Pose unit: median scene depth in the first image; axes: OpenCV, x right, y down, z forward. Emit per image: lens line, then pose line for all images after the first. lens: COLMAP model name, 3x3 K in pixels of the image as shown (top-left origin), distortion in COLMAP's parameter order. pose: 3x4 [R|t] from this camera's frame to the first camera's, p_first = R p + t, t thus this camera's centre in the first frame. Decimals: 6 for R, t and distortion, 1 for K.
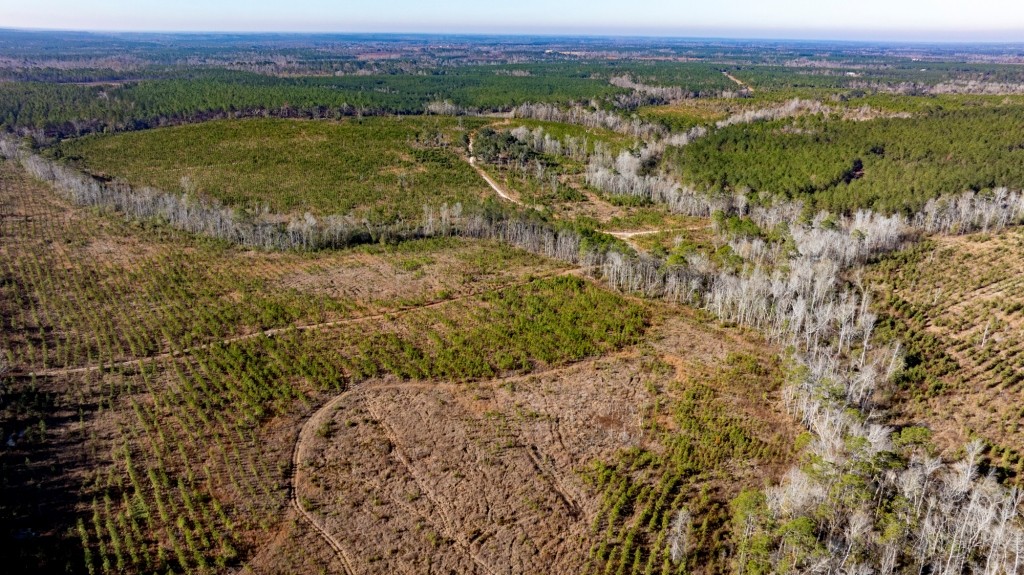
lens RADIAL K [[722.8, 0, 493.3], [0, 722.8, 281.2], [0, 0, 1]] dist [-0.034971, 0.035210]
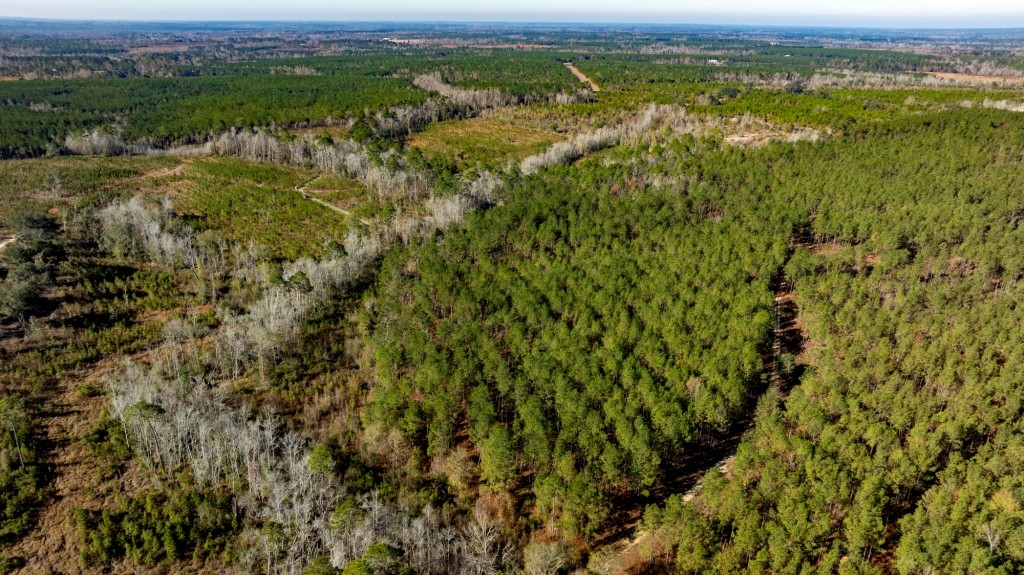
lens RADIAL K [[722.8, 0, 535.8], [0, 722.8, 284.2], [0, 0, 1]] dist [-0.034971, 0.035210]
pose [[0.974290, -0.081185, 0.210161, 0.159247], [0.076883, 0.996631, 0.028574, -0.116004], [-0.211773, -0.011682, 0.977249, 0.358122]]
